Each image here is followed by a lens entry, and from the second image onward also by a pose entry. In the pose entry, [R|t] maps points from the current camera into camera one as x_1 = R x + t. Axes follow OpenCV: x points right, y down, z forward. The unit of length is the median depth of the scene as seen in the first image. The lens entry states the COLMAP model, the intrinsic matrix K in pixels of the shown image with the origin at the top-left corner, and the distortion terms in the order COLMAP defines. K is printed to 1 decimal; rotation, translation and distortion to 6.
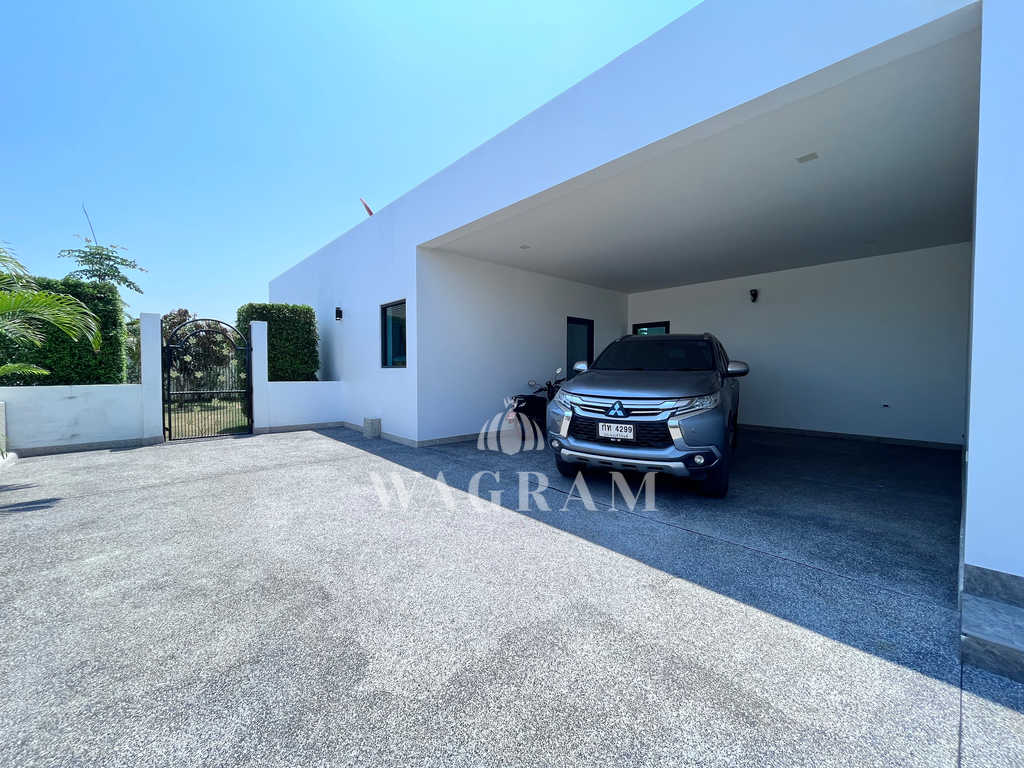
lens RADIAL K [[414.5, 0, 512.4], [0, 414.5, 383.2], [0, 0, 1]] dist [-0.003245, 0.000099]
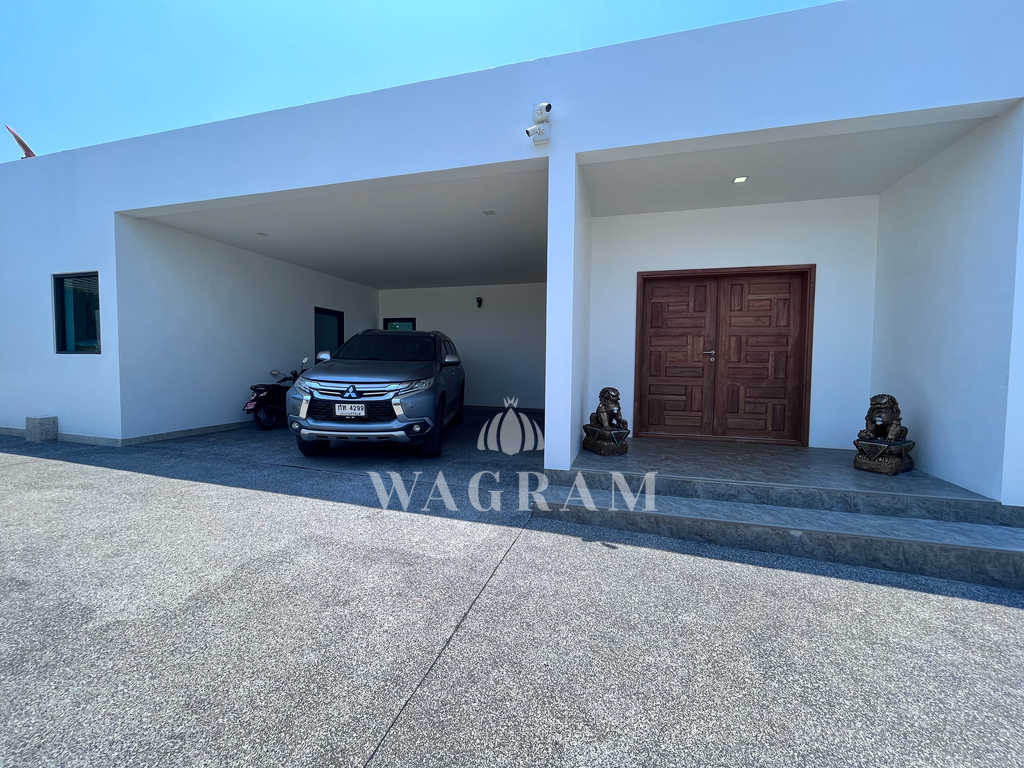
lens RADIAL K [[414.5, 0, 513.9], [0, 414.5, 385.9], [0, 0, 1]] dist [-0.003245, 0.000099]
pose [[0.849115, -0.017085, 0.527932, 0.019353], [0.003498, 0.999637, 0.026724, 0.014801], [-0.528197, -0.020844, 0.848866, -0.261775]]
